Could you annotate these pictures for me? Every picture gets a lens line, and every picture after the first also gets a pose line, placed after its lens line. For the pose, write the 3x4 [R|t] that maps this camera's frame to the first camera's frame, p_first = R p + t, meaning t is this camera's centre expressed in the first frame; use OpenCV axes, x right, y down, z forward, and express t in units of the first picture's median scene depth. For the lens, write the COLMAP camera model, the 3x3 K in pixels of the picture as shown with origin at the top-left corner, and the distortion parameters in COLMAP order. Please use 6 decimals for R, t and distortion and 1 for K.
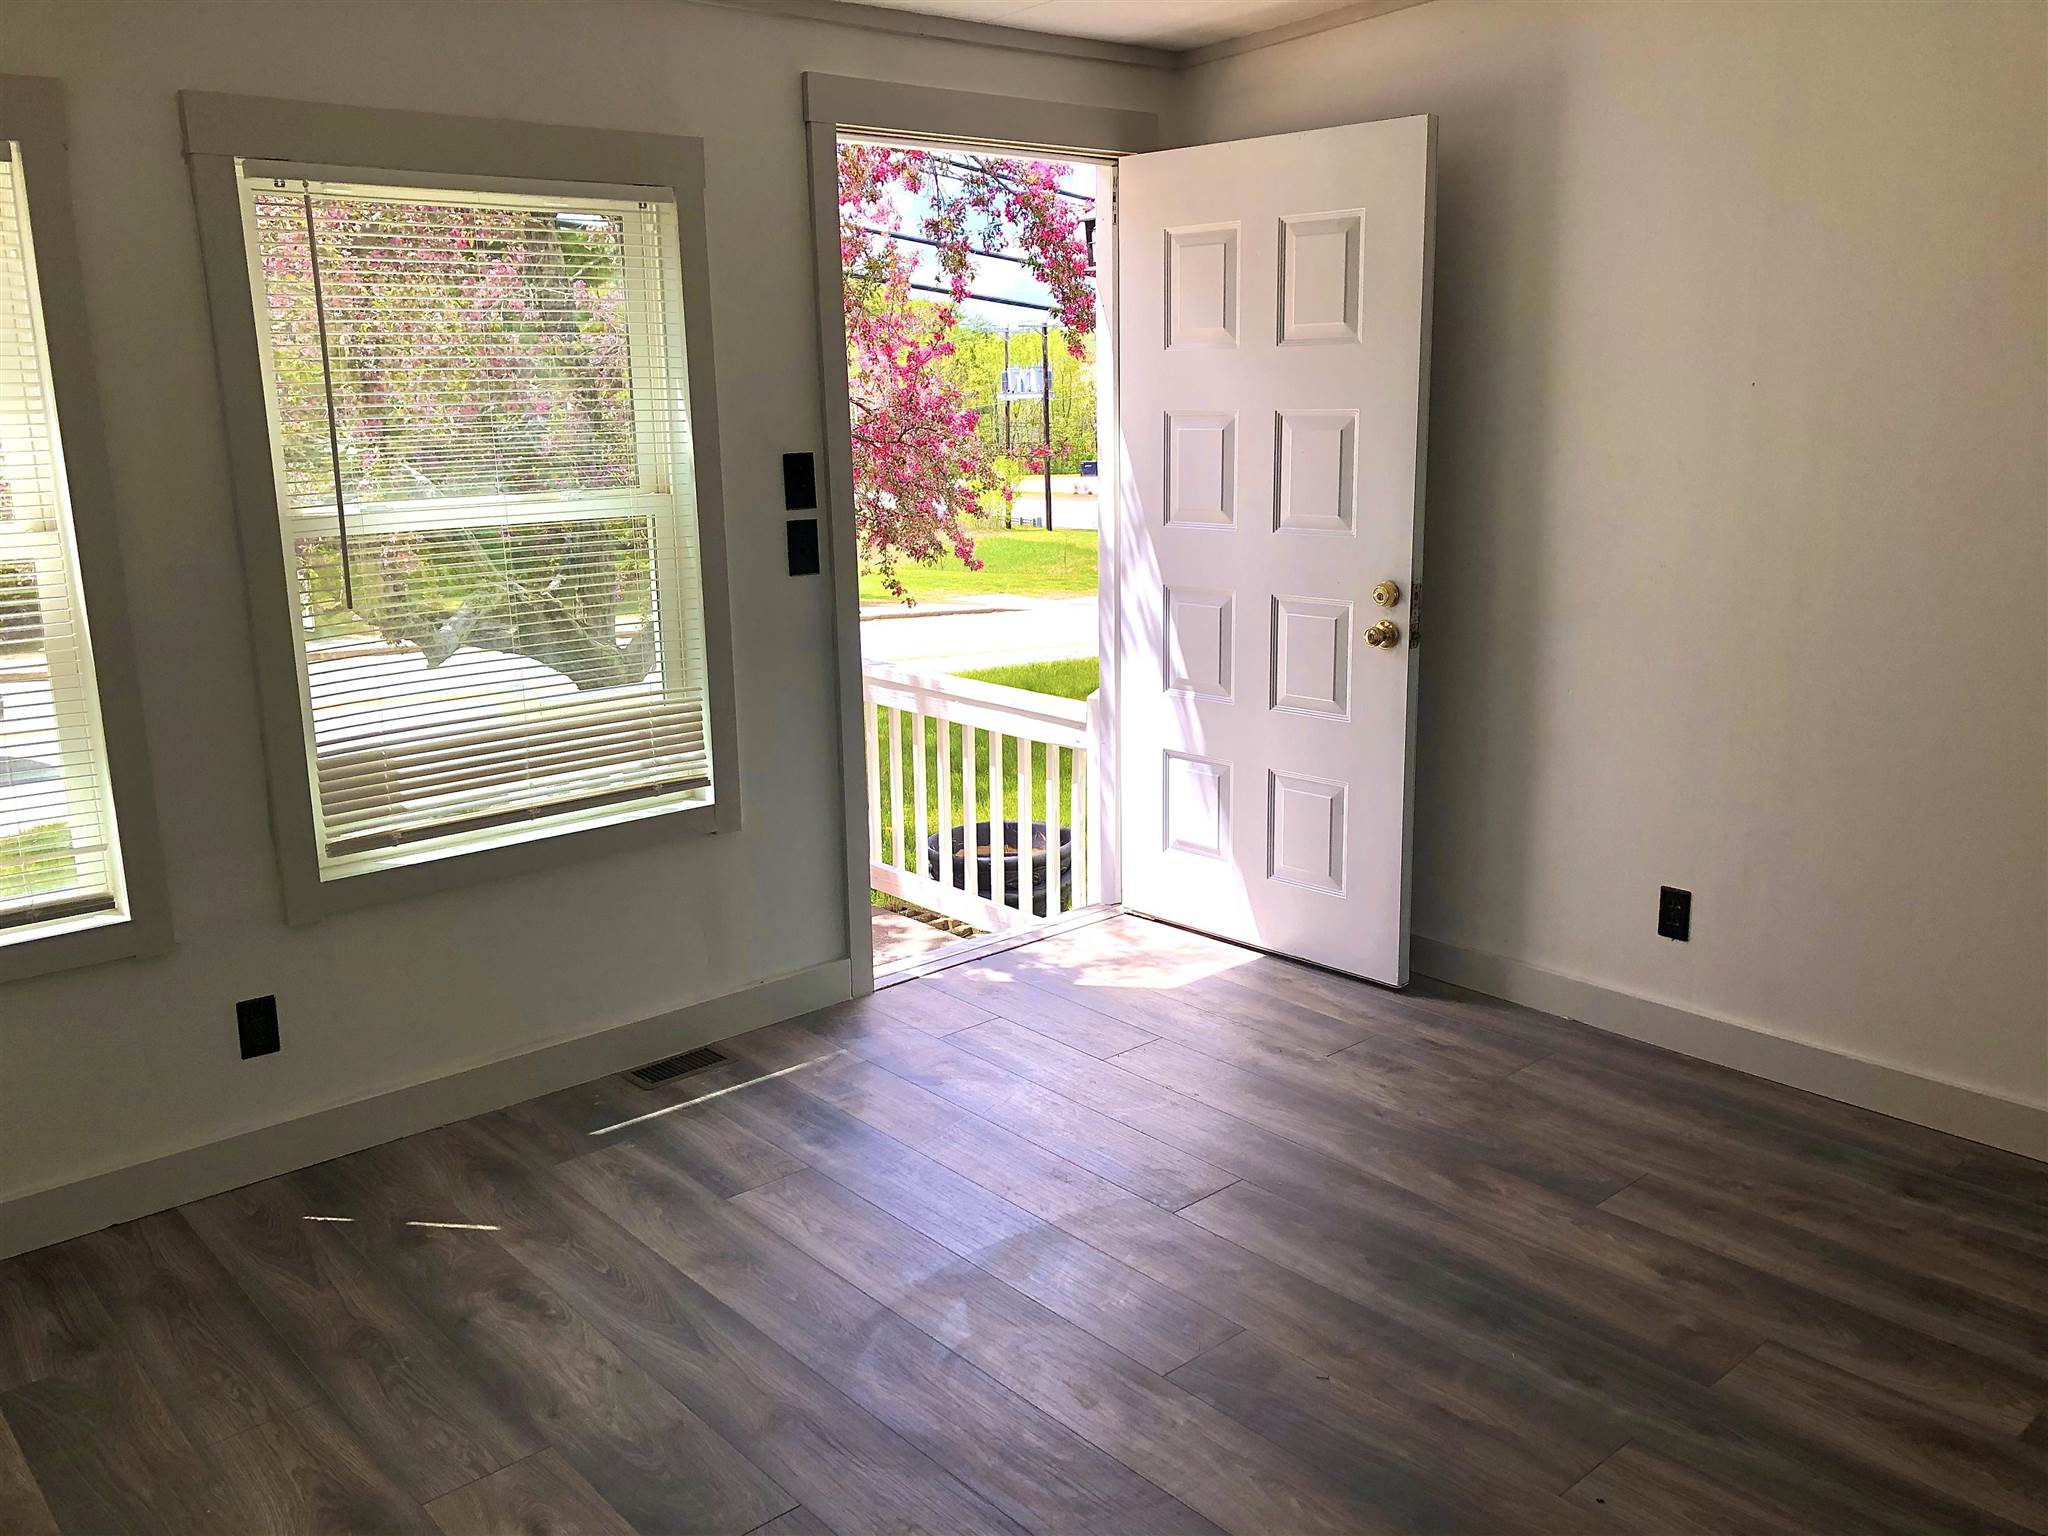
lens RADIAL K [[1638.0, 0, 1024.0], [0, 1638.0, 768.0], [0, 0, 1]] dist [0.014163, 0.002034]
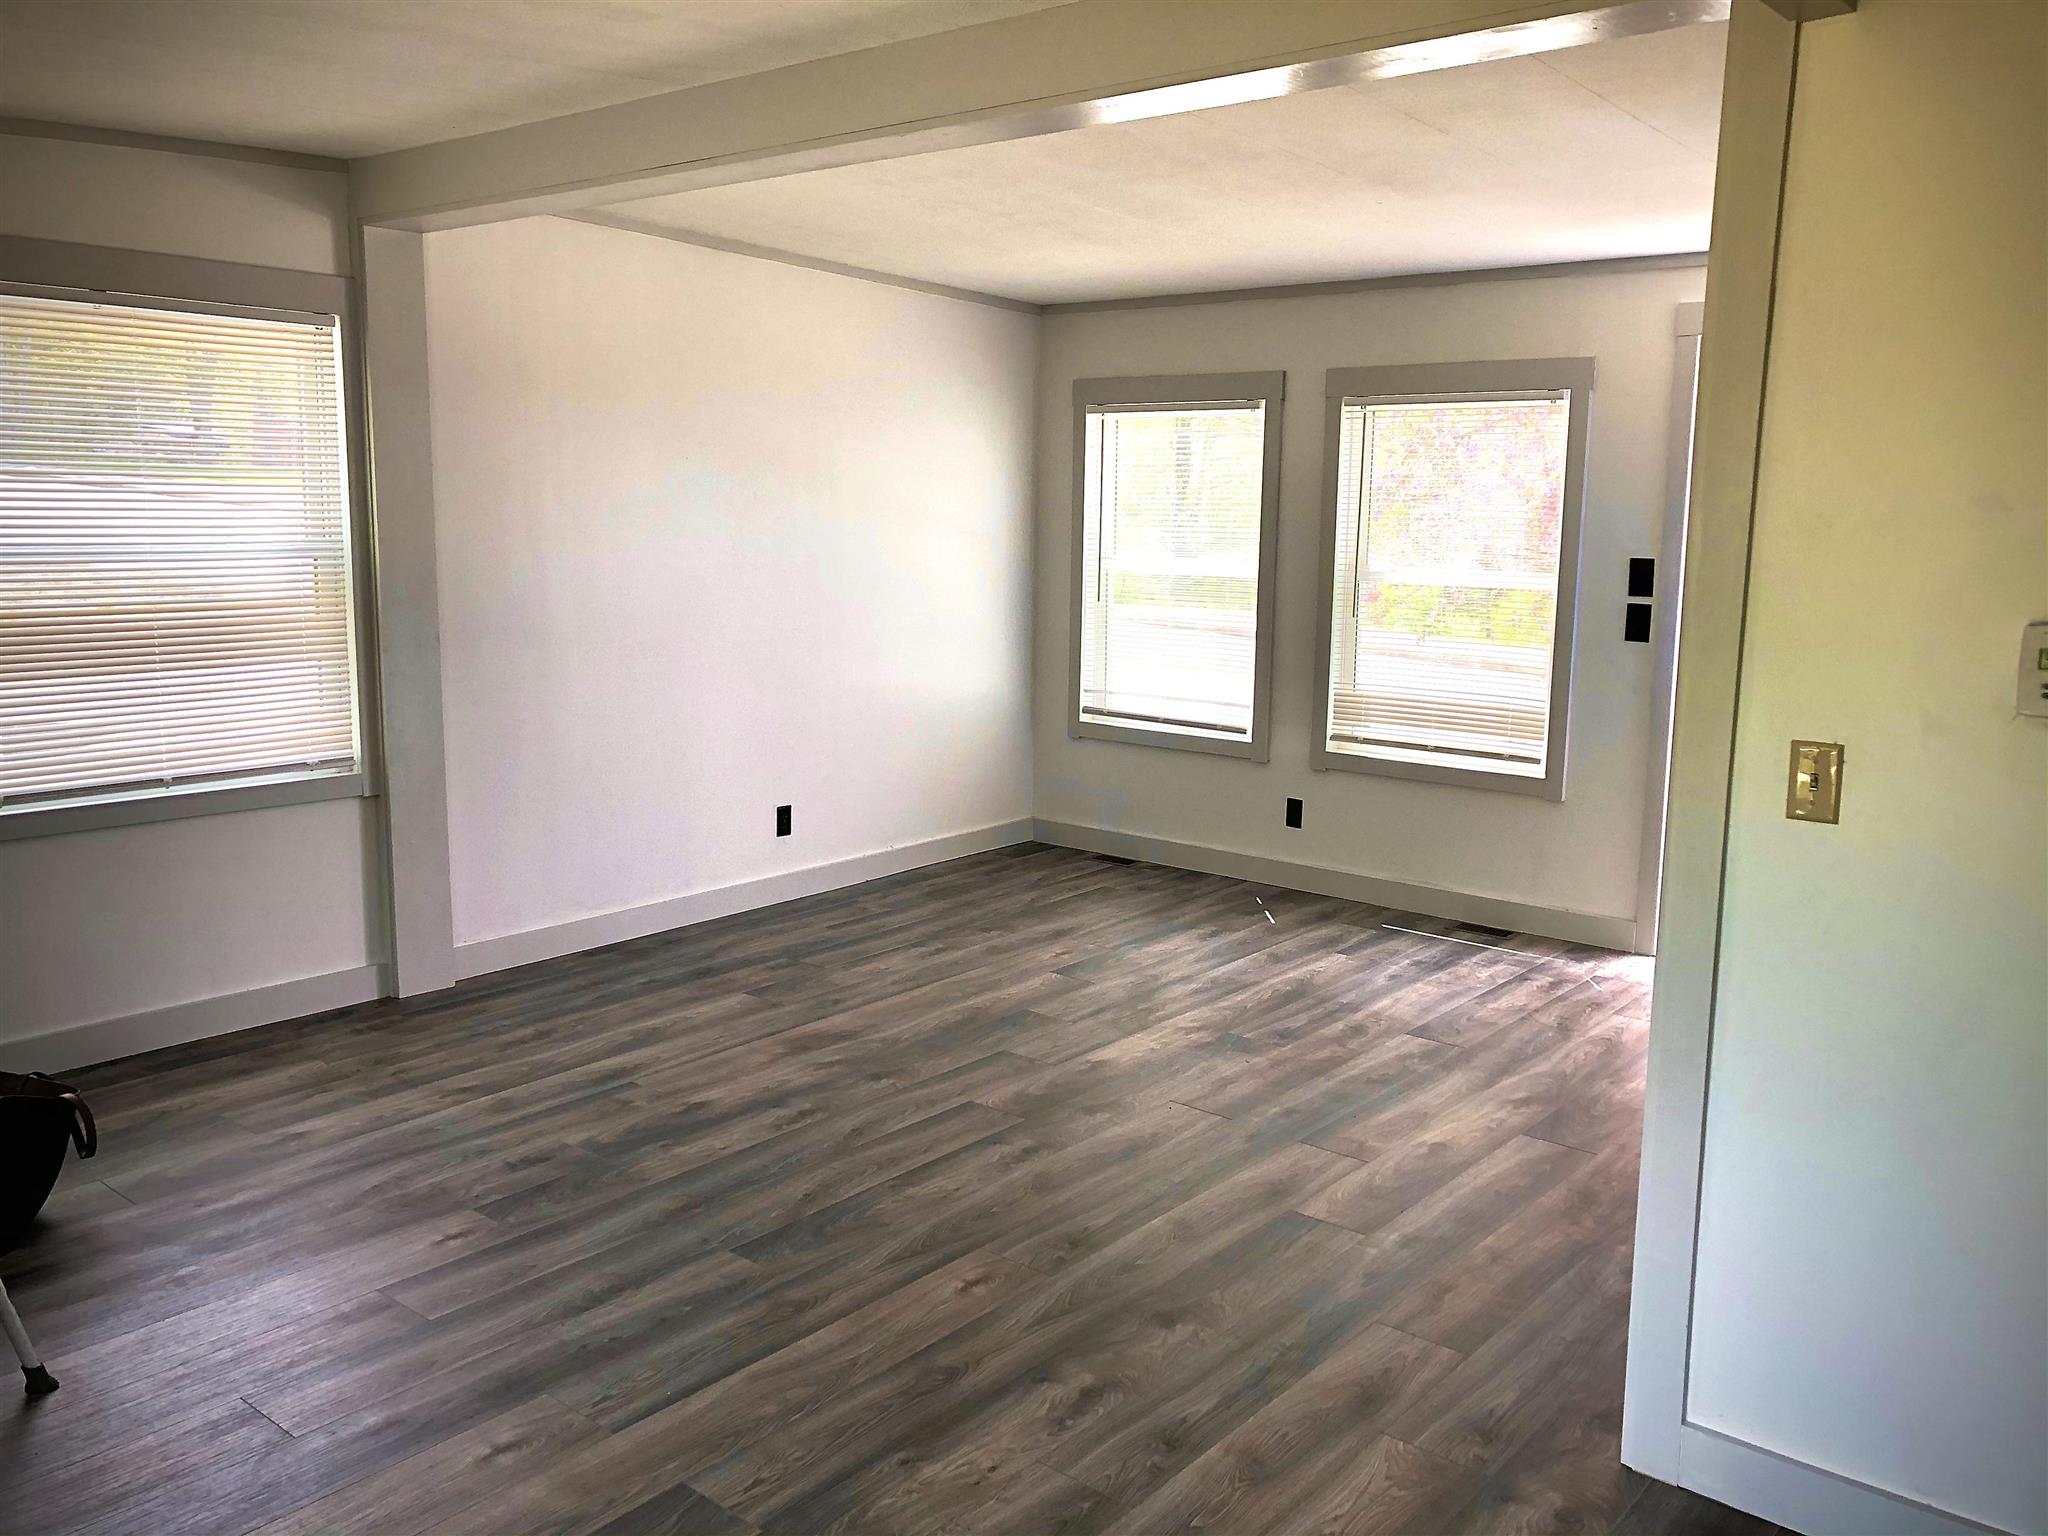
lens RADIAL K [[1638.0, 0, 1024.0], [0, 1638.0, 768.0], [0, 0, 1]] dist [0.014163, 0.002034]
pose [[0.156740, 0.189319, -0.969325, 1.438962], [-0.227740, 0.961935, 0.151050, -0.127217], [0.961024, 0.197078, 0.193889, 0.266496]]
